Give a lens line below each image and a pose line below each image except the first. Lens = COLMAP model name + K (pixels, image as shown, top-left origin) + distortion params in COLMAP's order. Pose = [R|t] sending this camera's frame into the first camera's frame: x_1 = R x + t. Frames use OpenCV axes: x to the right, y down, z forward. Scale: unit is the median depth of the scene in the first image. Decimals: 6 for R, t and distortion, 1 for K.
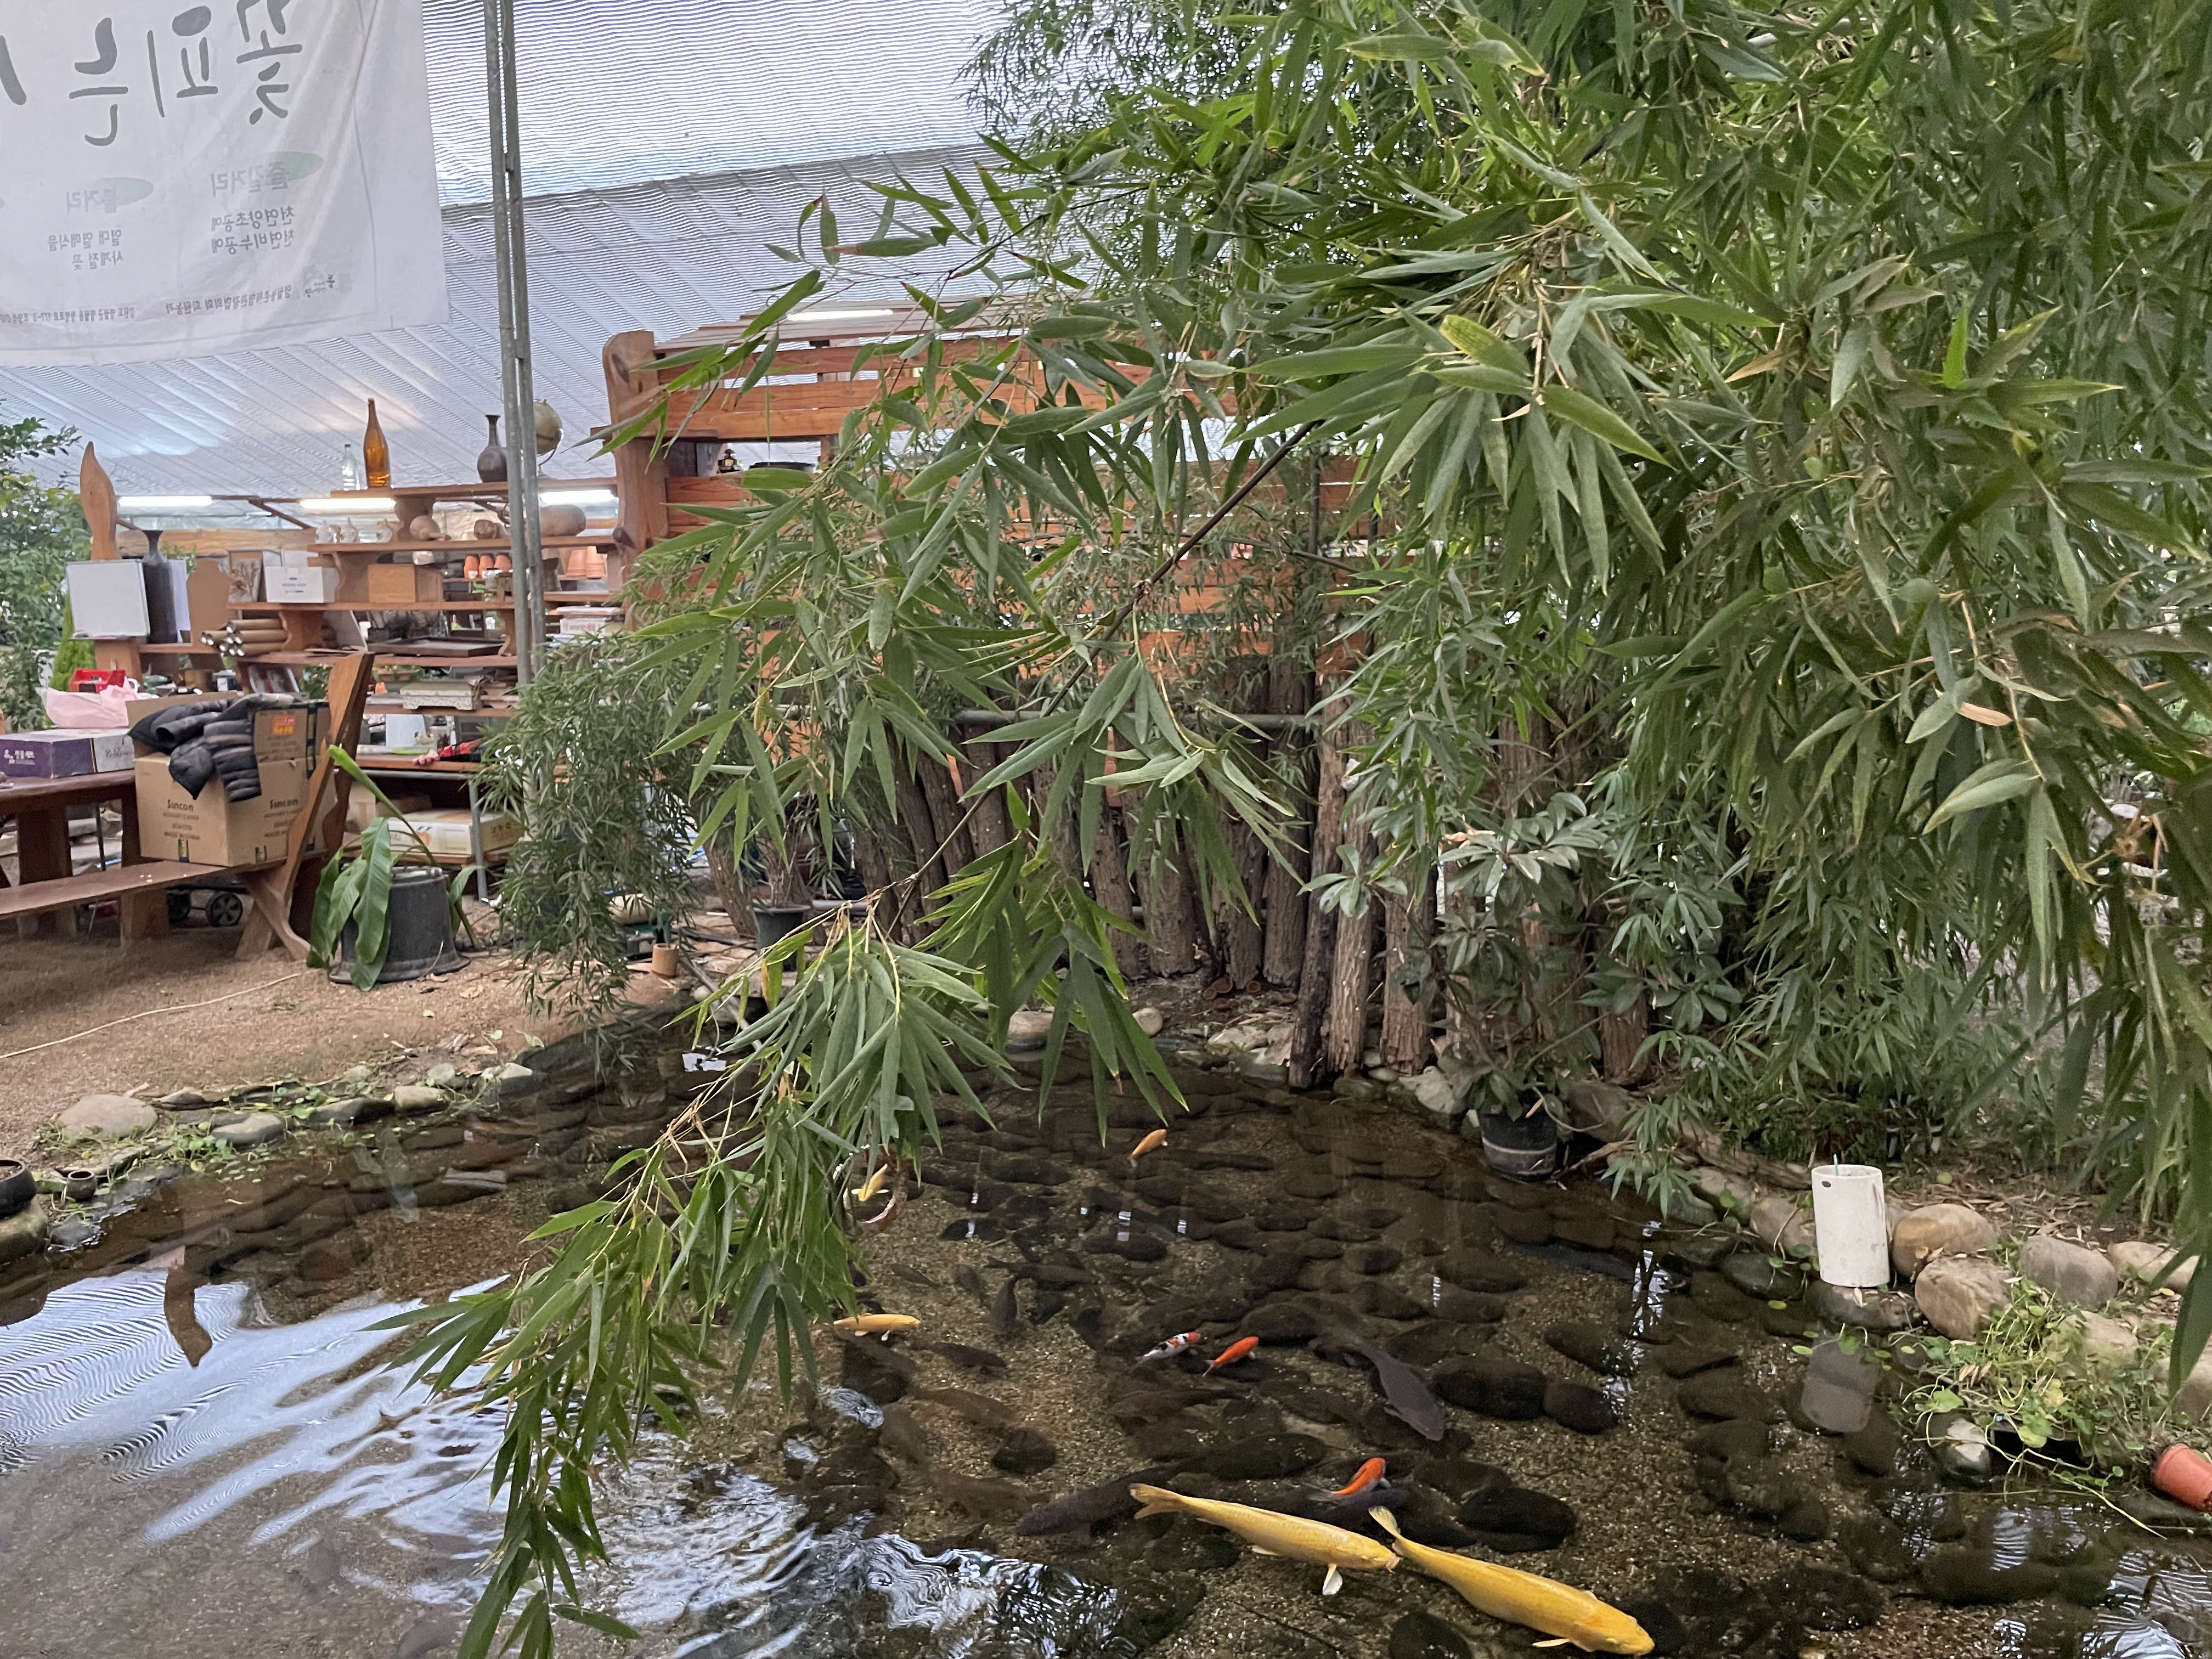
lens RADIAL K [[1692.6, 0, 1098.7], [0, 1692.6, 822.0], [0, 0, 1]] dist [0.090141, -0.131234]
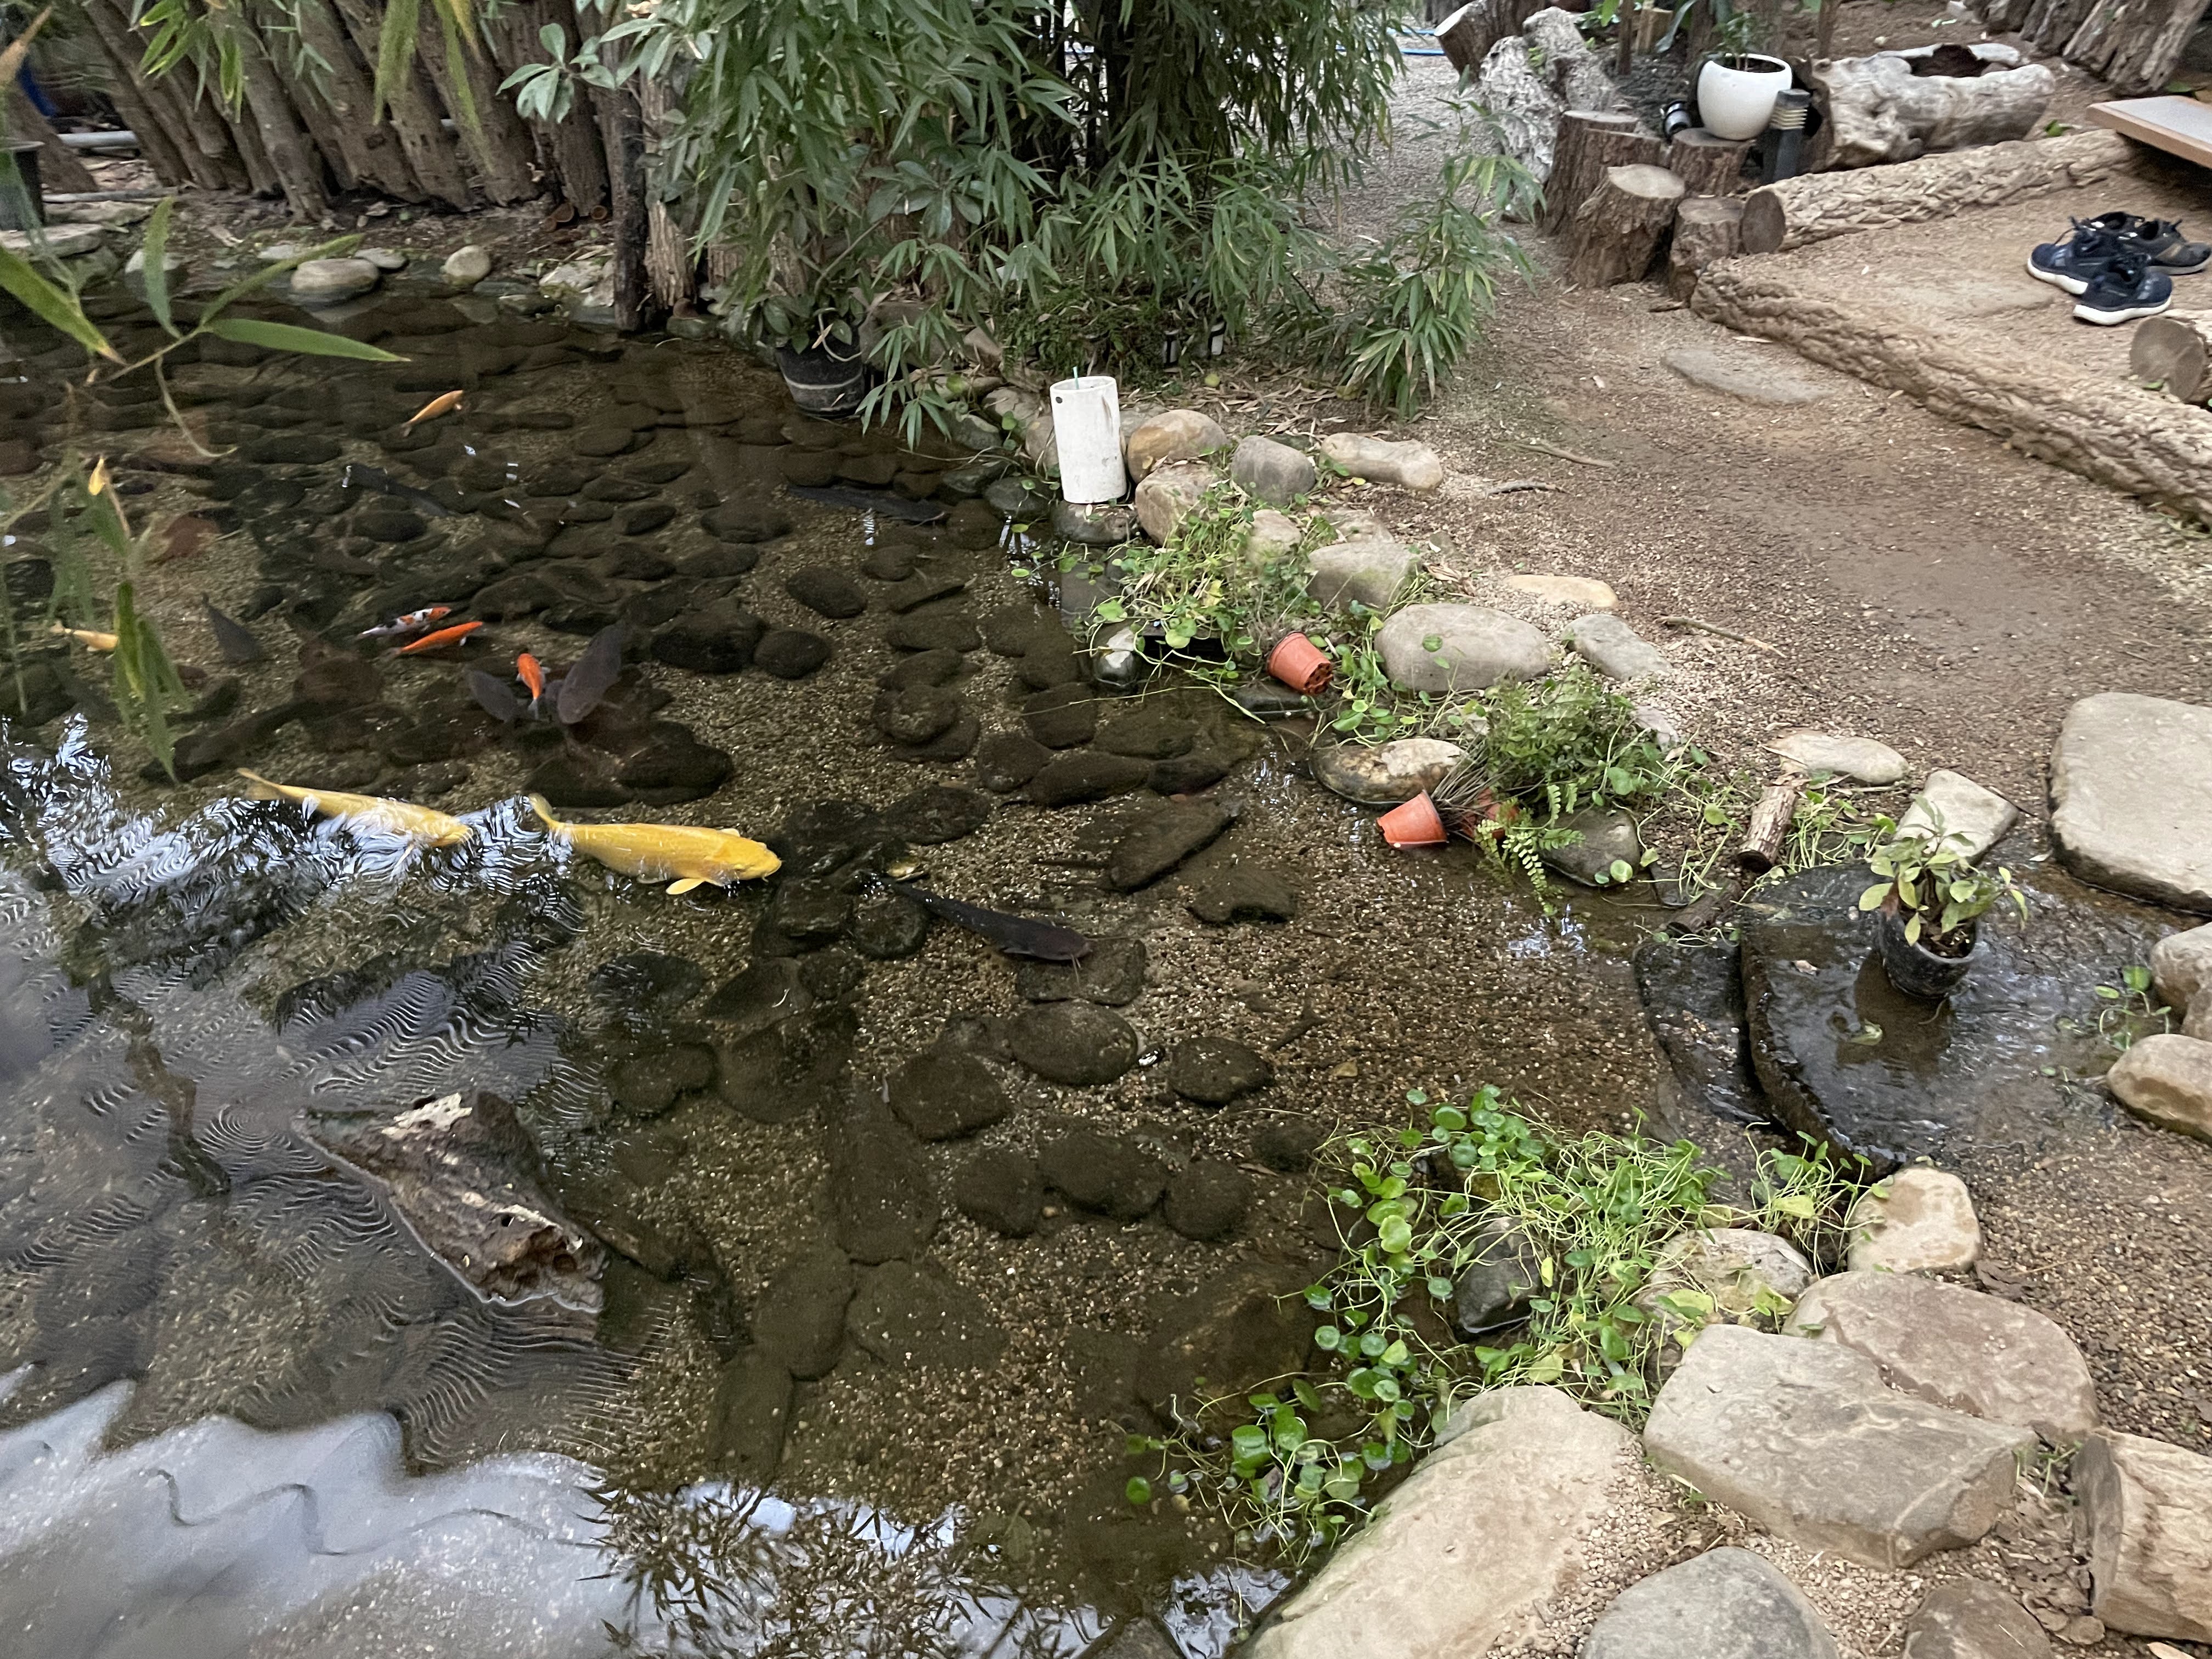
lens RADIAL K [[1730.7, 0, 1106.0], [0, 1730.7, 829.5], [0, 0, 1]] dist [0.097815, -0.129895]
pose [[0.977052, -0.126056, 0.171693, 0.232216], [0.041001, 0.902305, 0.429144, 0.011419], [-0.209016, -0.412257, 0.886767, 0.033698]]
